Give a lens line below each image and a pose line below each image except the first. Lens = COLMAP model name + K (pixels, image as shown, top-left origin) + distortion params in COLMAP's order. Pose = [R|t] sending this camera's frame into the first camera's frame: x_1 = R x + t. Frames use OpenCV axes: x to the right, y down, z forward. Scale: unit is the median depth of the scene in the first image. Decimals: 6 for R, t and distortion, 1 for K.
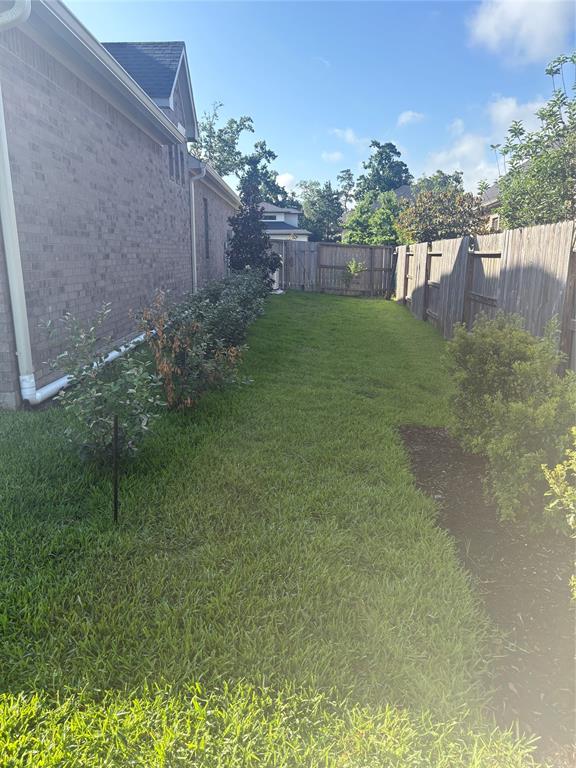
lens RADIAL K [[574.5, 0, 287.4], [0, 574.5, 385.5], [0, 0, 1]] dist [-0.010525, -0.005136]
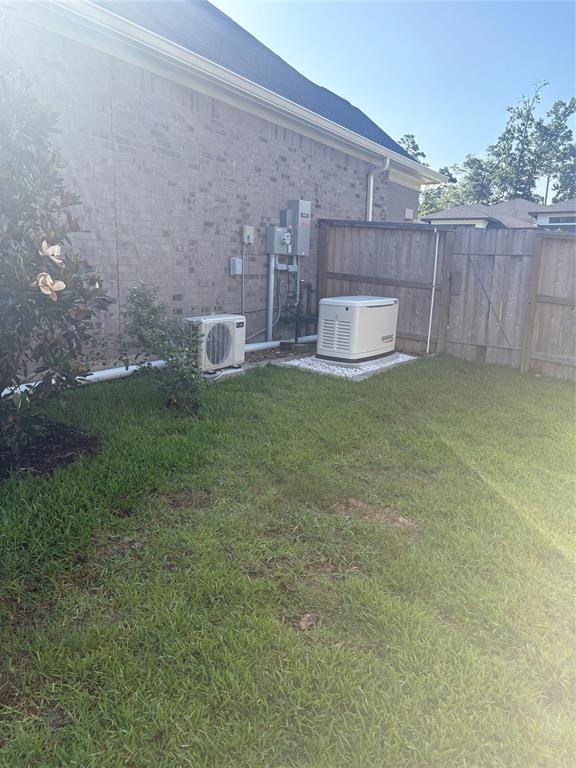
lens RADIAL K [[574.5, 0, 288.4], [0, 574.5, 382.2], [0, 0, 1]] dist [-0.010525, -0.005136]
pose [[0.855347, 0.126642, -0.502338, 0.028504], [-0.141789, 0.989864, 0.008123, -0.036476], [0.498275, 0.064278, 0.864633, 0.164050]]
